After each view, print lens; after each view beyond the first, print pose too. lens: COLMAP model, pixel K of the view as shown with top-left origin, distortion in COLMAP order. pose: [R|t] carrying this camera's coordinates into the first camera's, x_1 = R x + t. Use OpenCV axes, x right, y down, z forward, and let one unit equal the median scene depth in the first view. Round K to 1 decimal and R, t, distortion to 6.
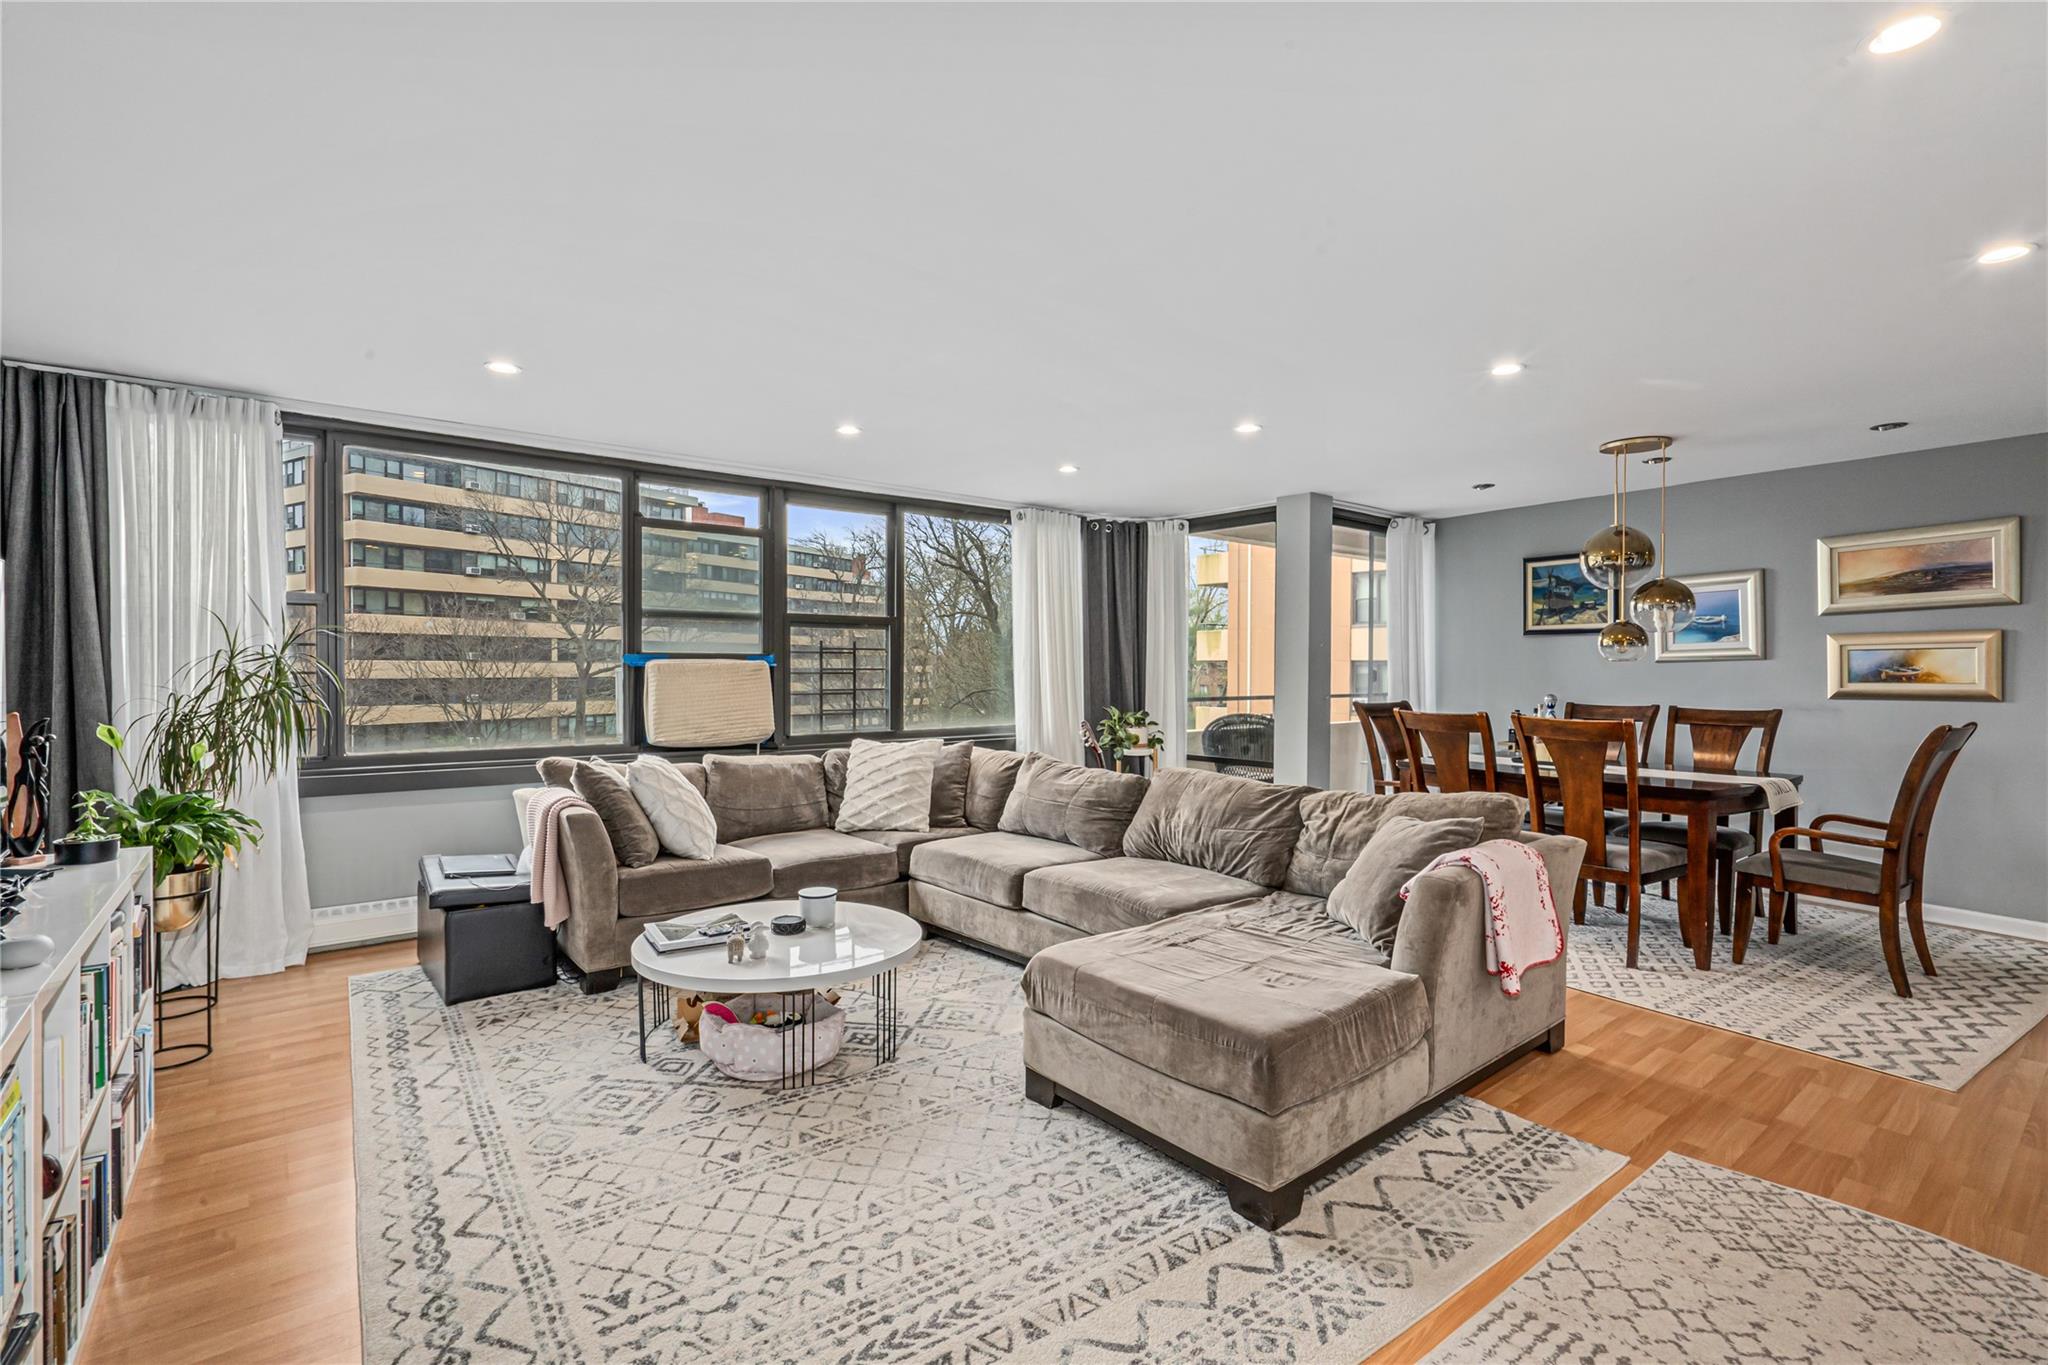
lens RADIAL K [[939.3, 0, 994.5], [0, 939.3, 673.9], [0, 0, 1]] dist [-0.001903, 0.000471]
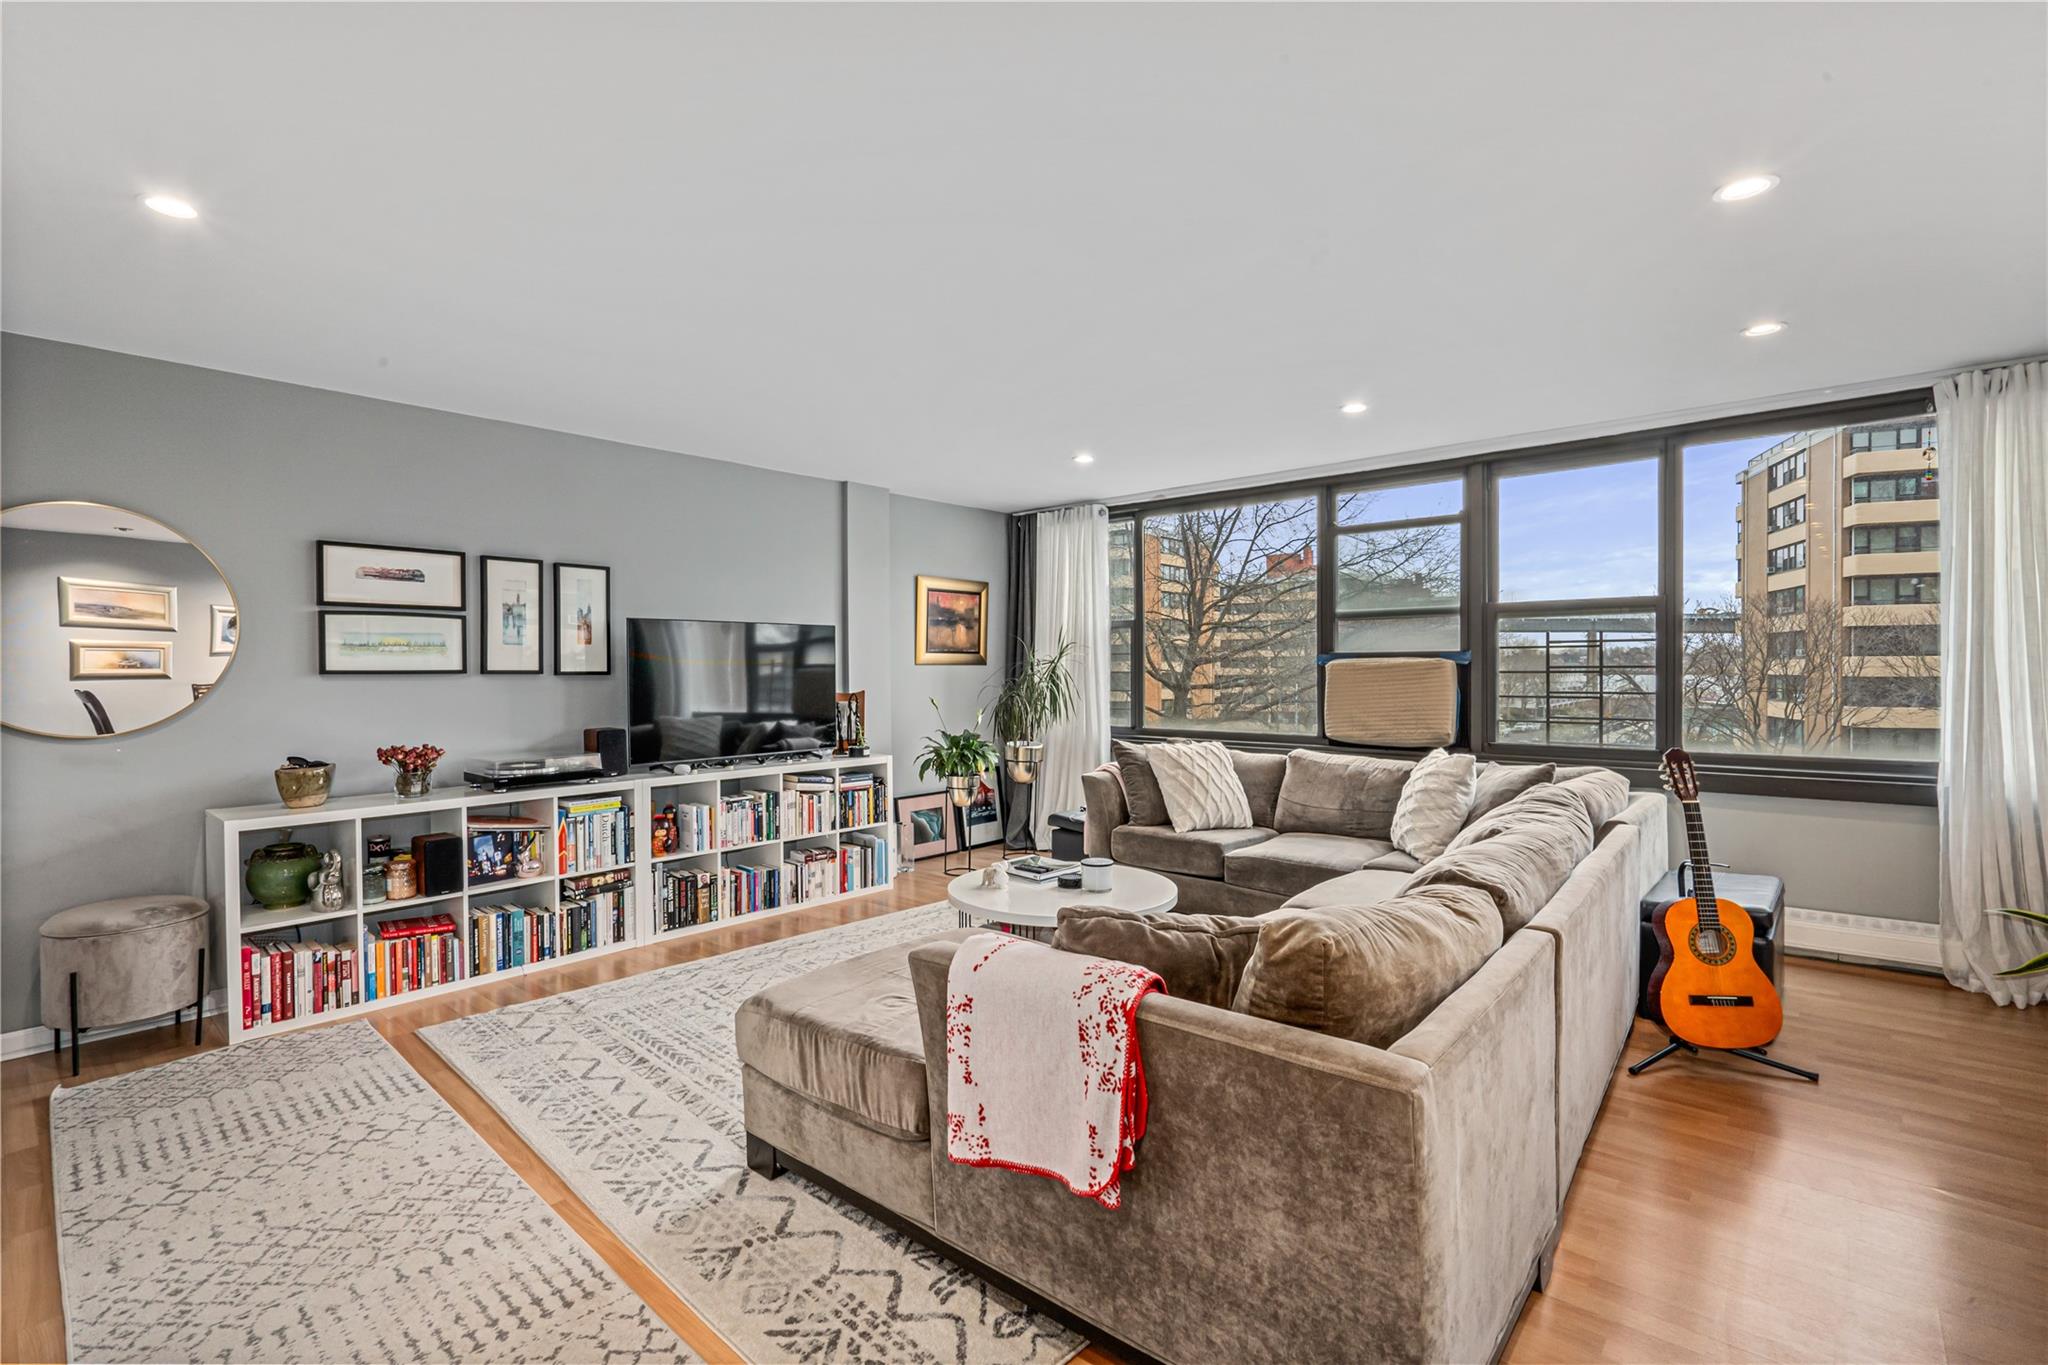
lens RADIAL K [[939.3, 0, 1053.3], [0, 939.3, 670.0], [0, 0, 1]] dist [-0.001903, 0.000471]
pose [[0.194863, 0.000099, -0.980830, 0.649413], [-0.001346, 0.999999, -0.000167, -0.002547], [0.980830, 0.001352, 0.194863, 0.500112]]
